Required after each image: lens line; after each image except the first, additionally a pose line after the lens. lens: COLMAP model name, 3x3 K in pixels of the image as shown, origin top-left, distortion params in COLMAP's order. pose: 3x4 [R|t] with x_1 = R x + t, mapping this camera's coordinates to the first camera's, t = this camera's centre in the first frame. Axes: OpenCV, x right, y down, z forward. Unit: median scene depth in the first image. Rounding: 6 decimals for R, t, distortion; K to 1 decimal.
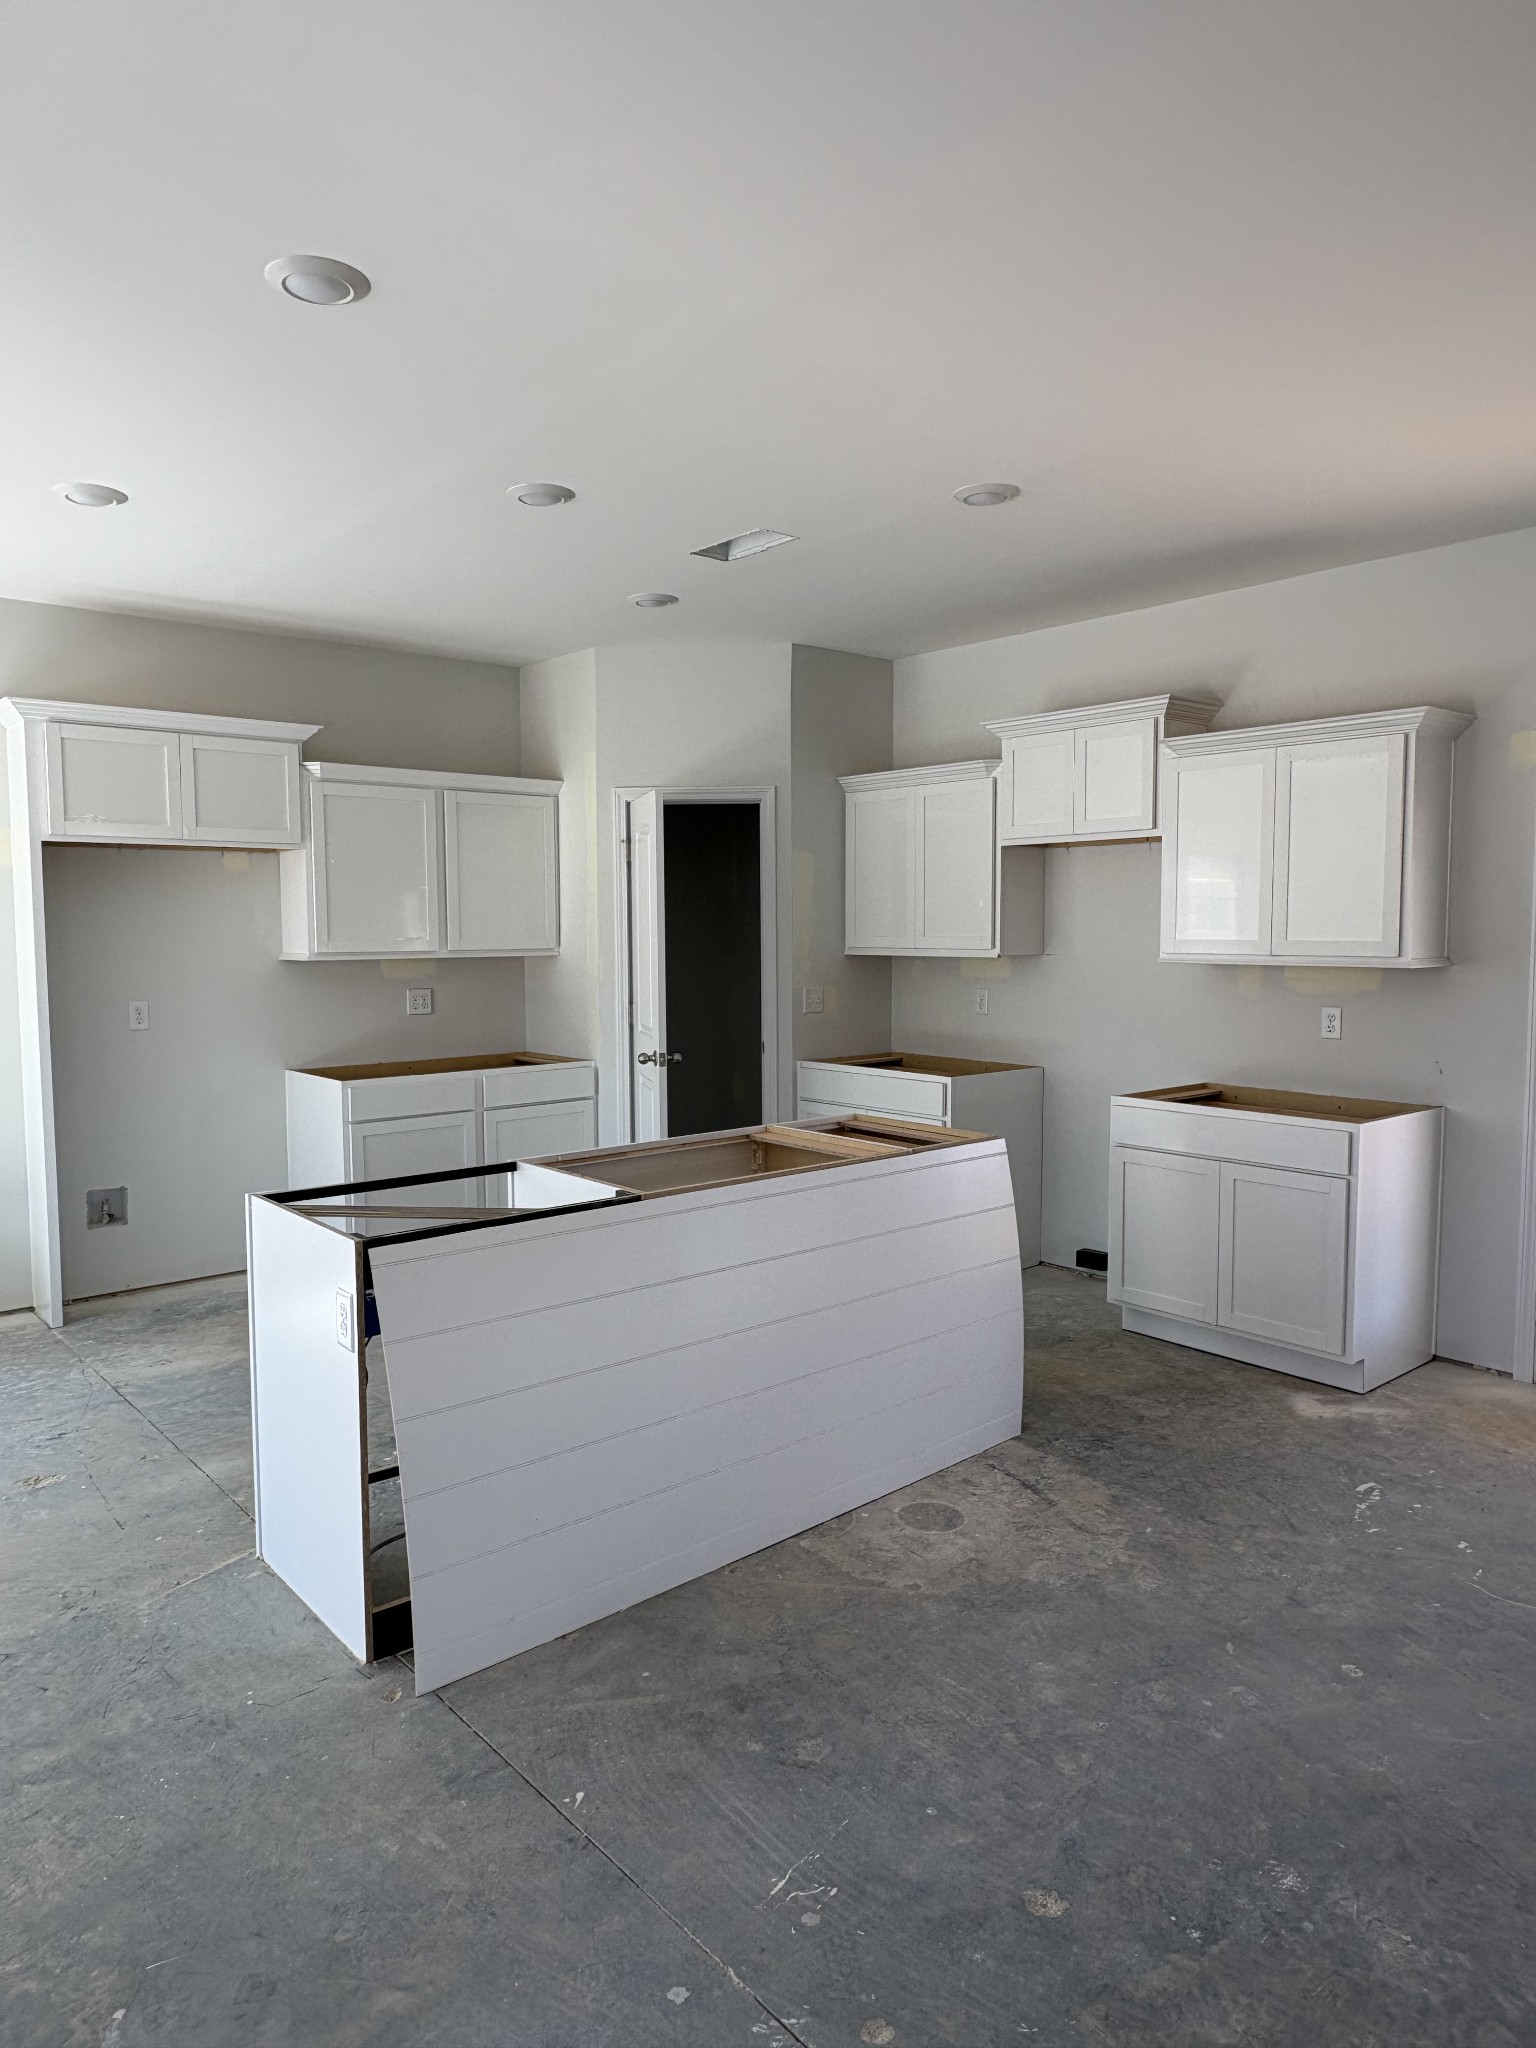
lens RADIAL K [[1317.2, 0, 757.6], [0, 1317.2, 1012.8], [0, 0, 1]] dist [0.000517, 0.003190]
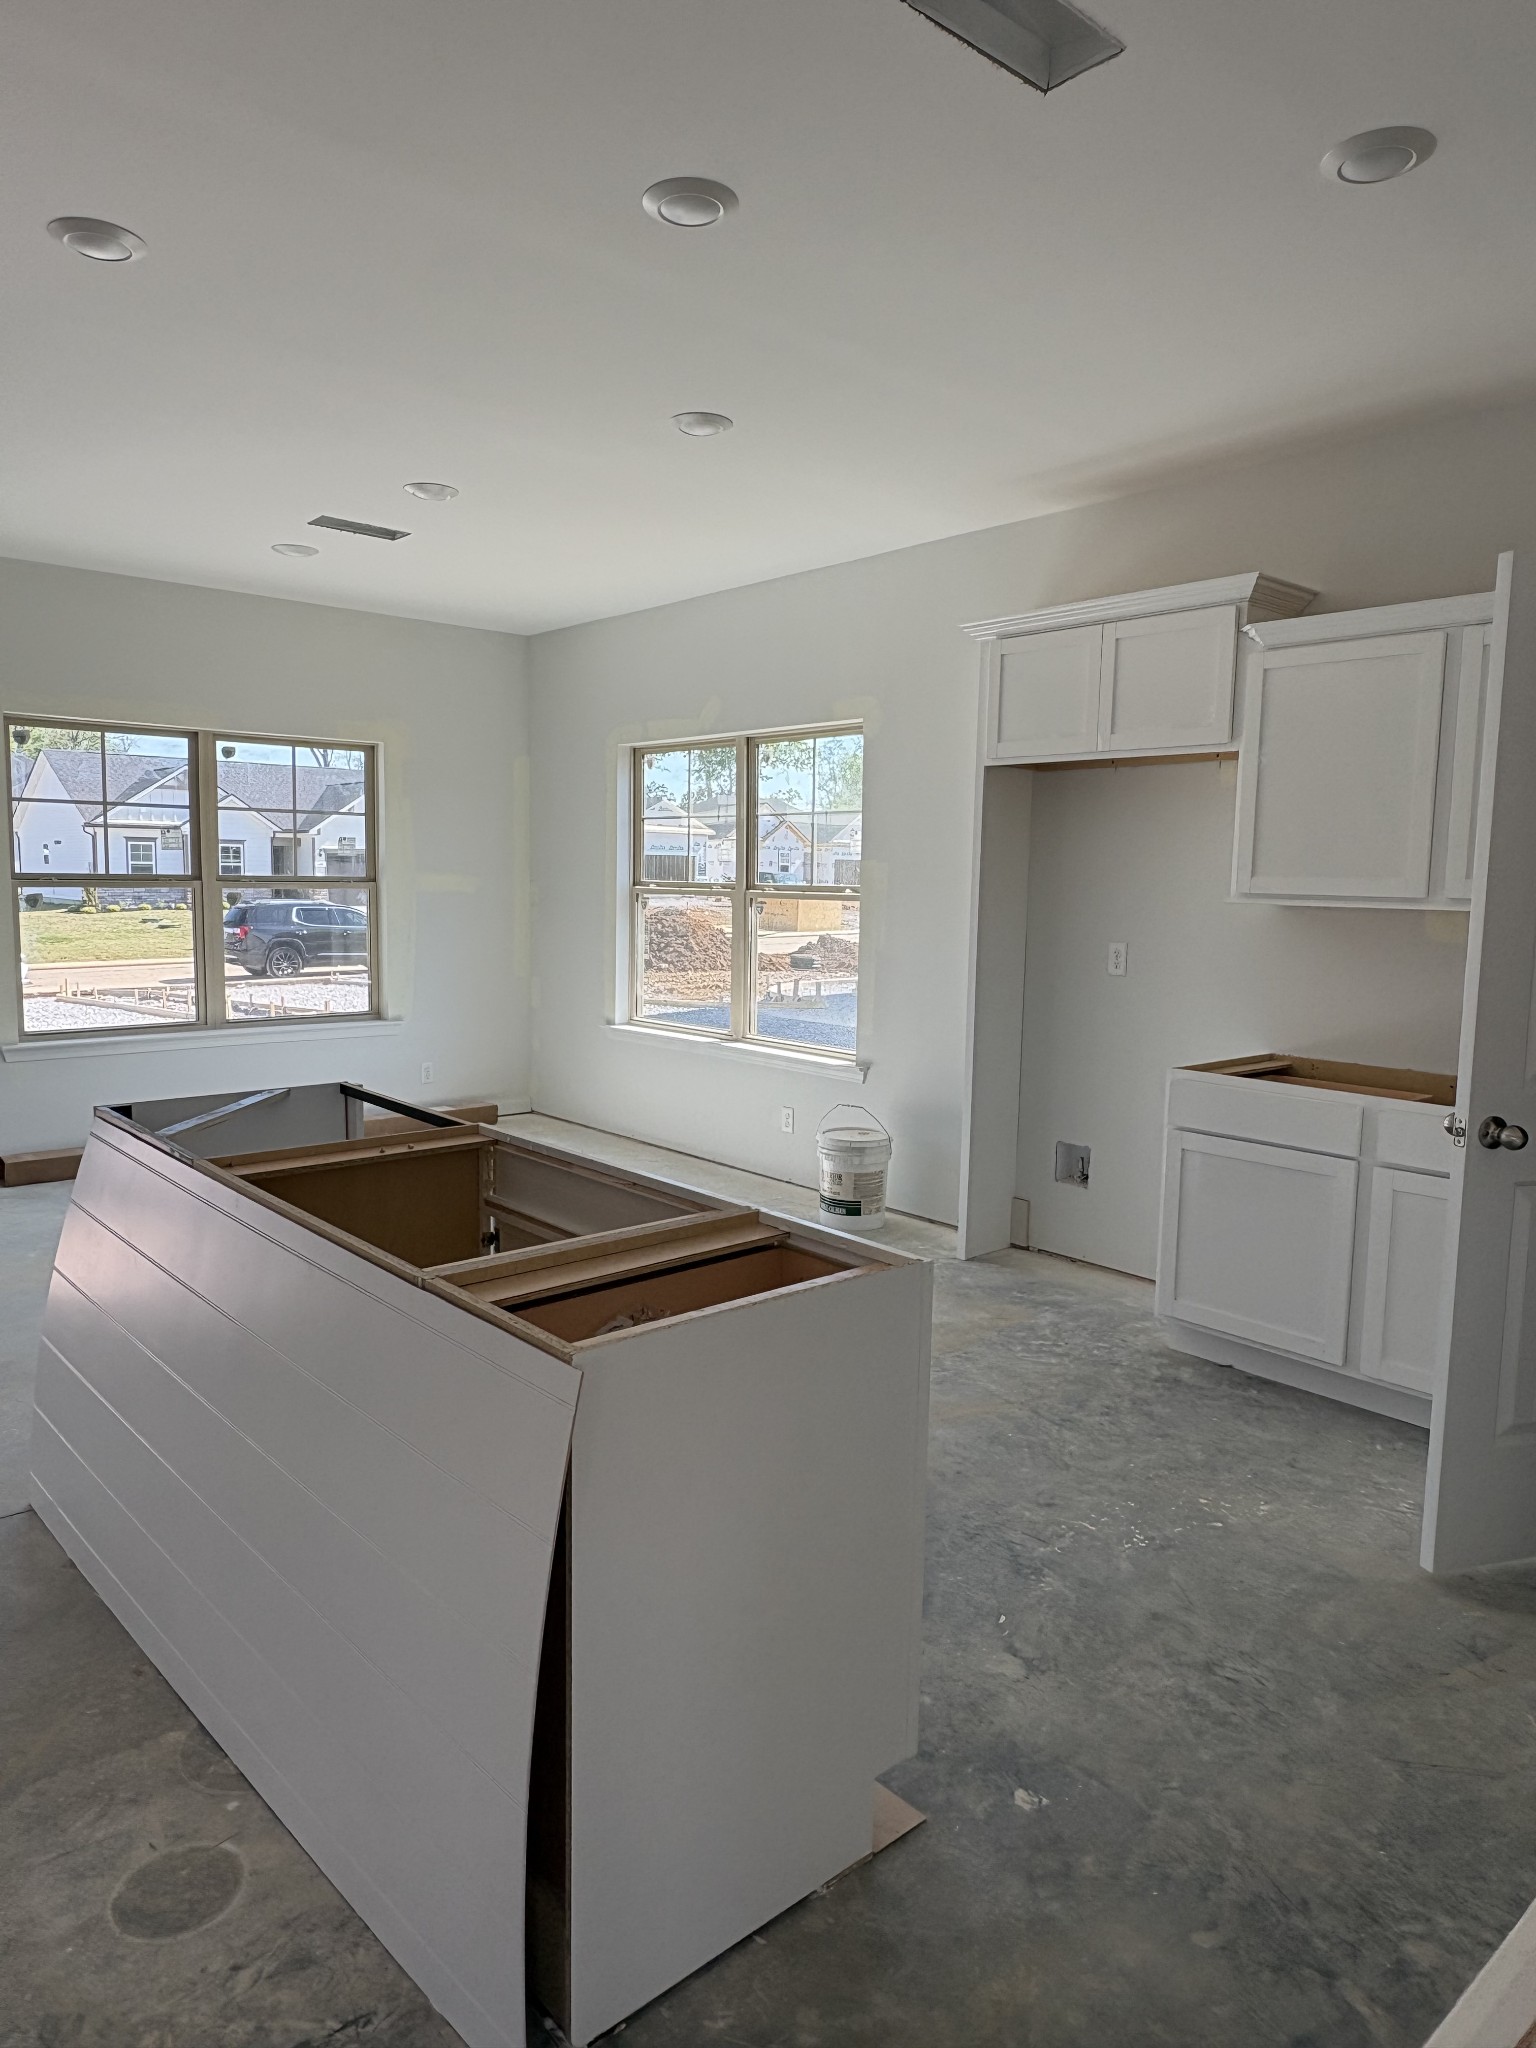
lens RADIAL K [[1317.2, 0, 757.6], [0, 1317.2, 1012.8], [0, 0, 1]] dist [0.000517, 0.003190]
pose [[0.013905, 0.111886, -0.993624, 0.648900], [-0.082705, 0.990443, 0.110371, -0.064020], [0.996477, 0.080642, 0.023026, 1.209336]]
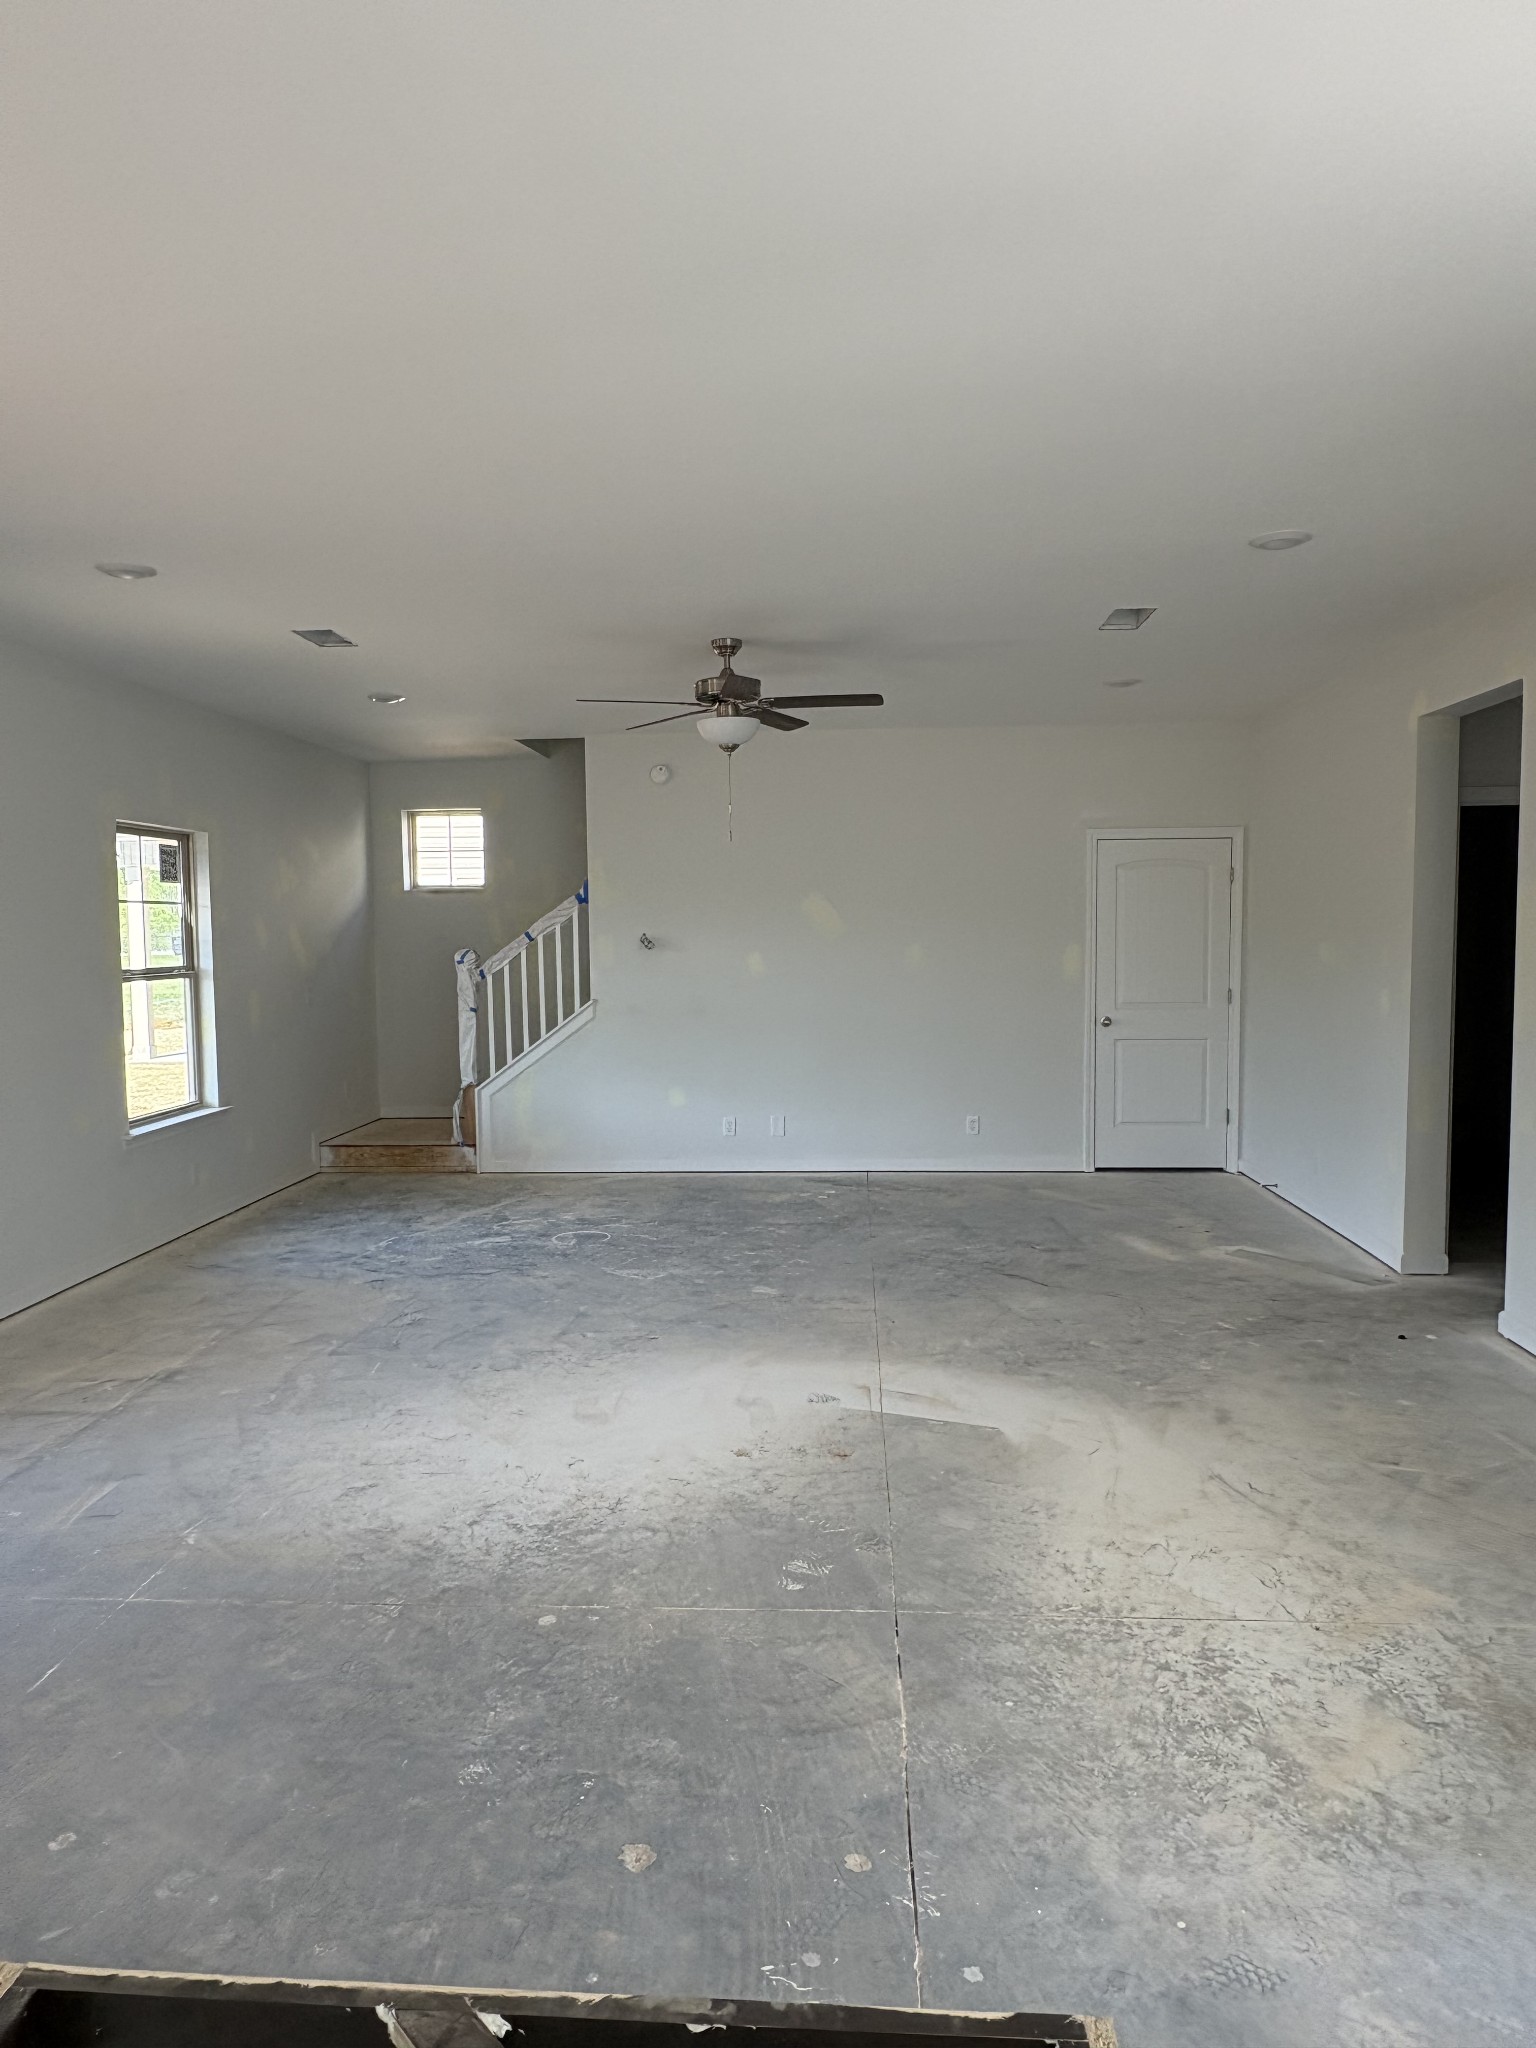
lens RADIAL K [[1312.5, 0, 768.0], [0, 1312.5, 1024.0], [0, 0, 1]] dist [0.001790, 0.000182]
pose [[-0.721671, -0.038624, 0.691157, -0.352231], [0.060258, 0.991147, 0.118307, -0.076011], [-0.689608, 0.127026, -0.712955, 0.976264]]
